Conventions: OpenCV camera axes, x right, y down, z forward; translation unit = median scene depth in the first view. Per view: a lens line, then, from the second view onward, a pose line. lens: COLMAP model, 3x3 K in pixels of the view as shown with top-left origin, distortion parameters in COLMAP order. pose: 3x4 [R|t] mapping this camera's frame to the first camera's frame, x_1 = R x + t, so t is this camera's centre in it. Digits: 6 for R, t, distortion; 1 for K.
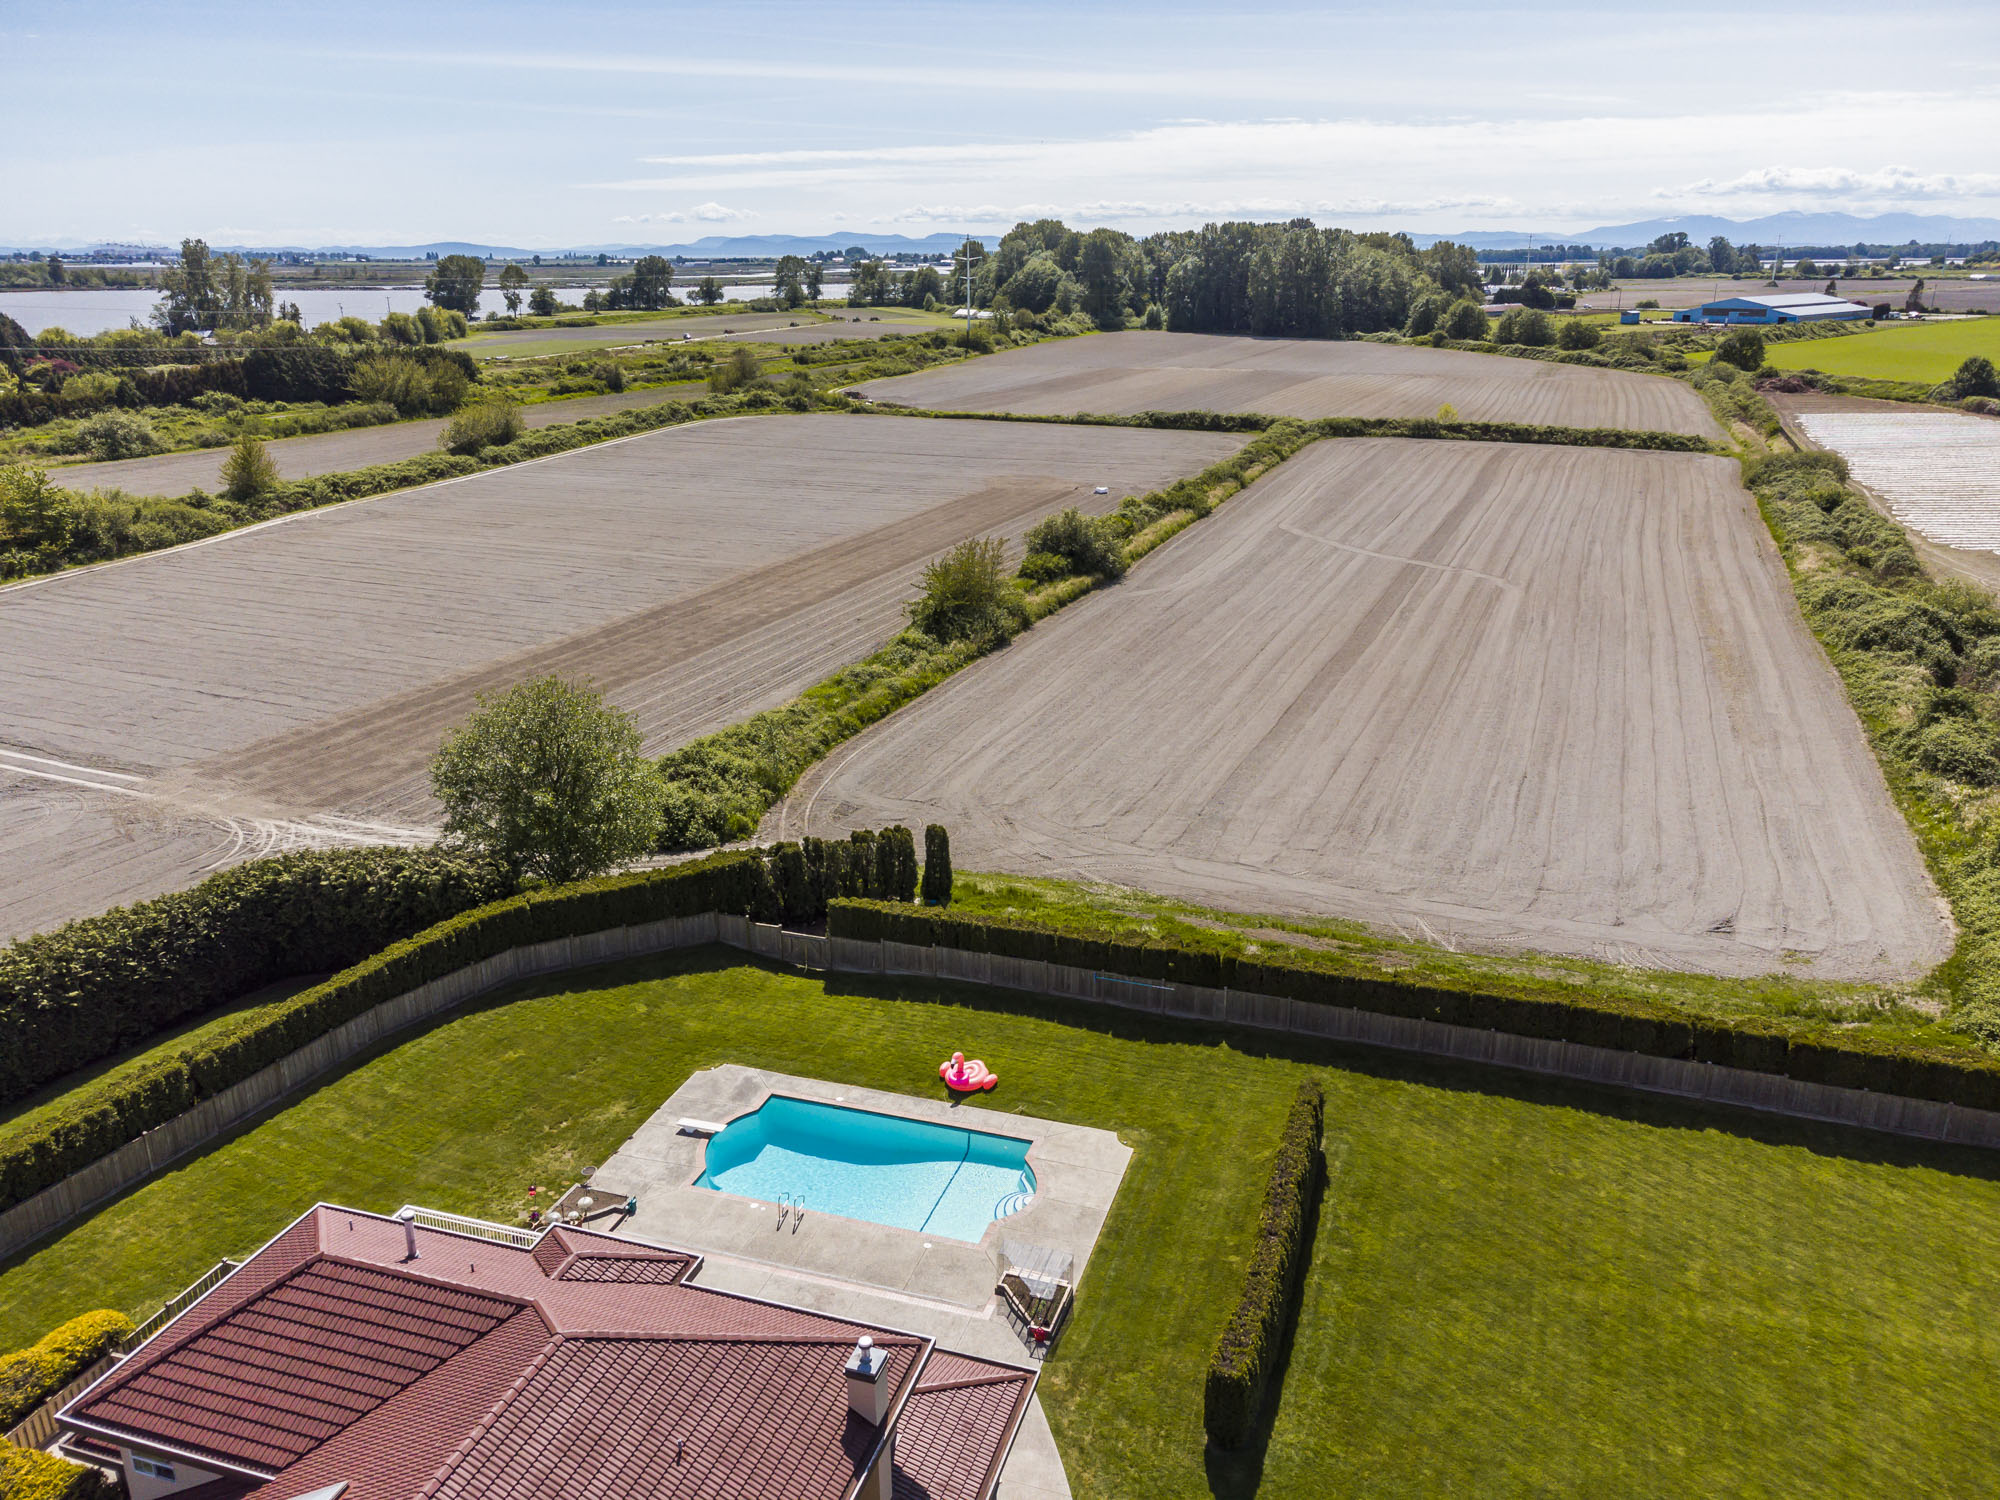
lens RADIAL K [[1491.3, 0, 990.3], [0, 1491.3, 759.0], [0, 0, 1]] dist [0.003991, 0.022232]
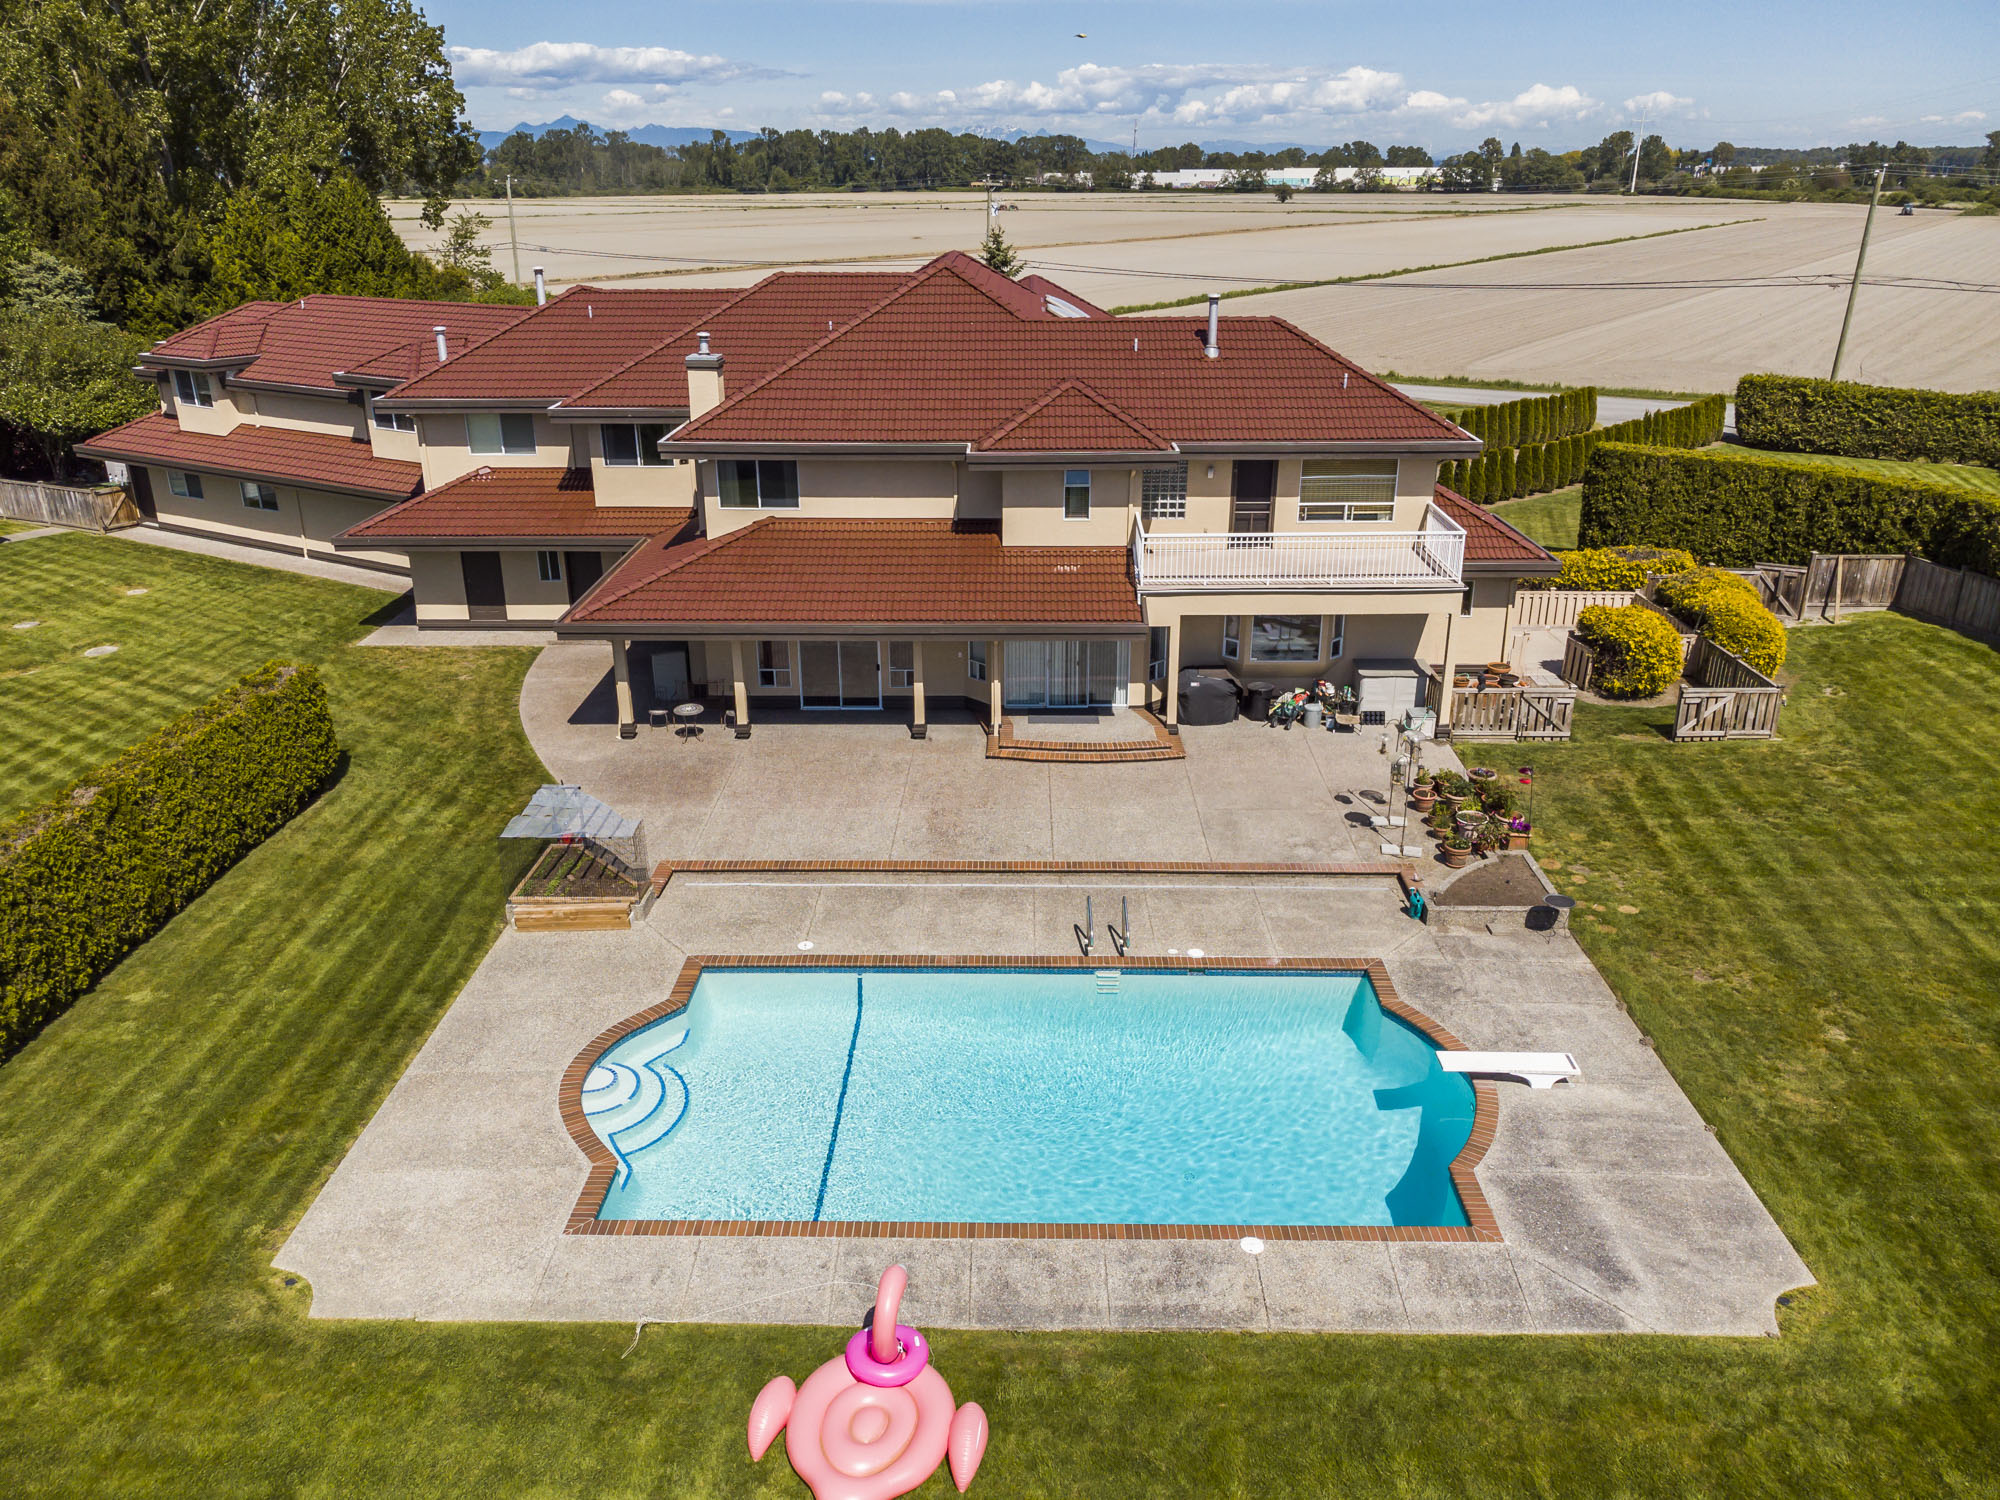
lens RADIAL K [[1491.3, 0, 990.3], [0, 1491.3, 759.0], [0, 0, 1]] dist [0.003991, 0.022232]
pose [[-0.957729, 0.113100, -0.264505, 0.006035], [-0.083104, 0.771491, 0.630789, -0.011736], [0.275406, 0.626107, -0.729480, 0.341545]]
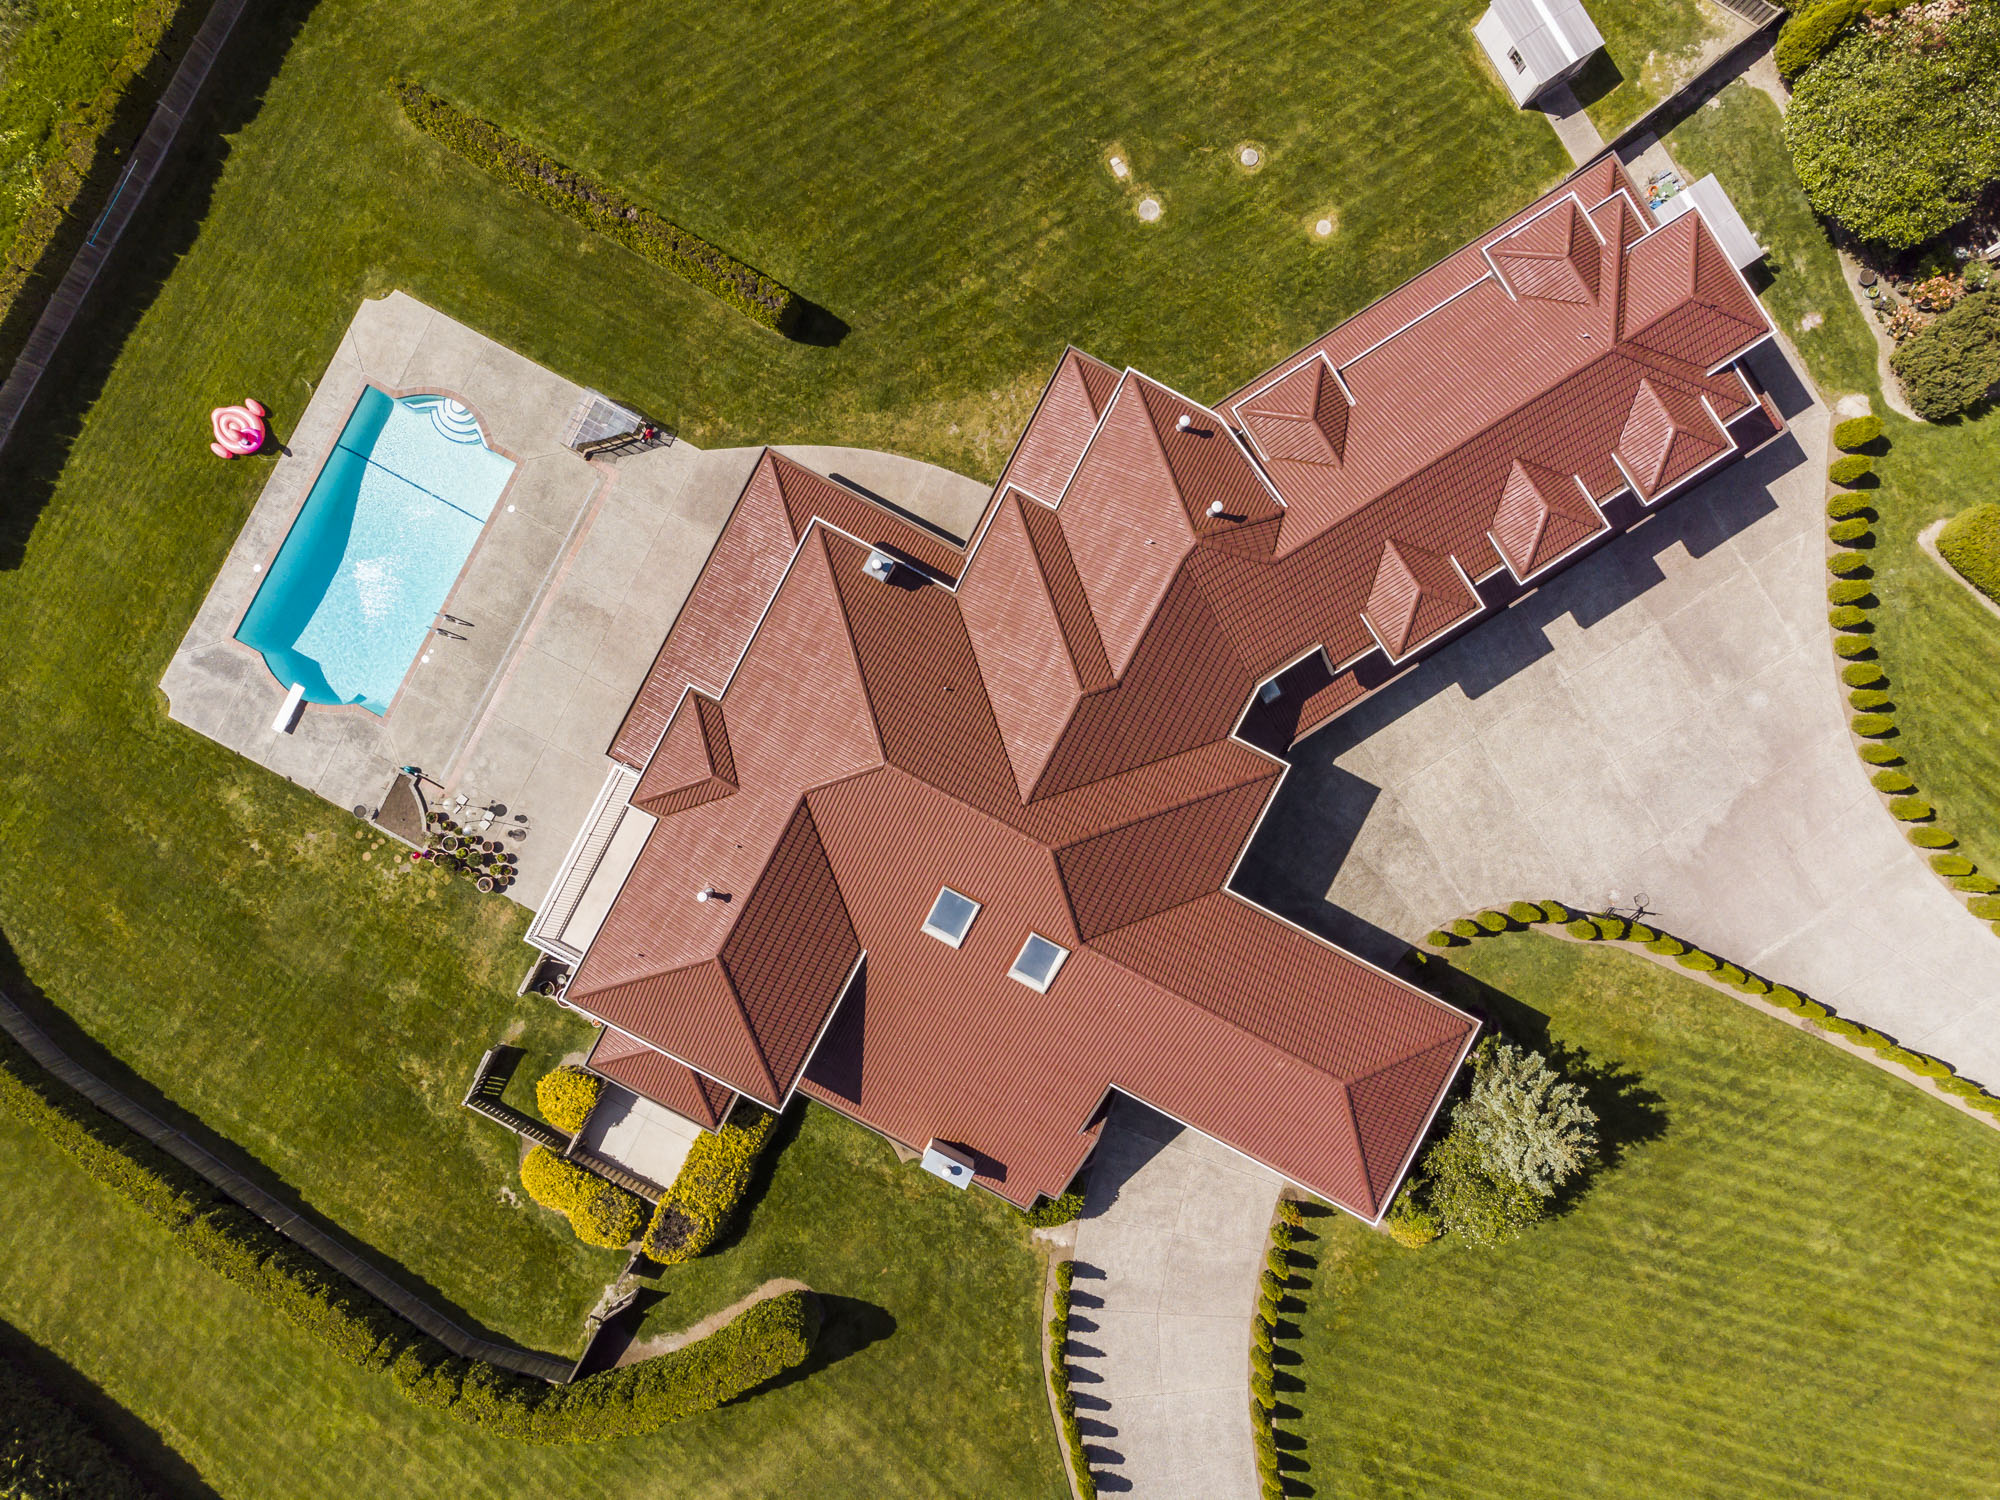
lens RADIAL K [[1491.3, 0, 990.3], [0, 1491.3, 759.0], [0, 0, 1]] dist [0.003991, 0.022232]
pose [[0.166582, -0.986023, -0.002914, -0.041934], [0.318900, 0.051079, 0.946411, -0.157093], [-0.933035, -0.158585, 0.322951, 0.068081]]
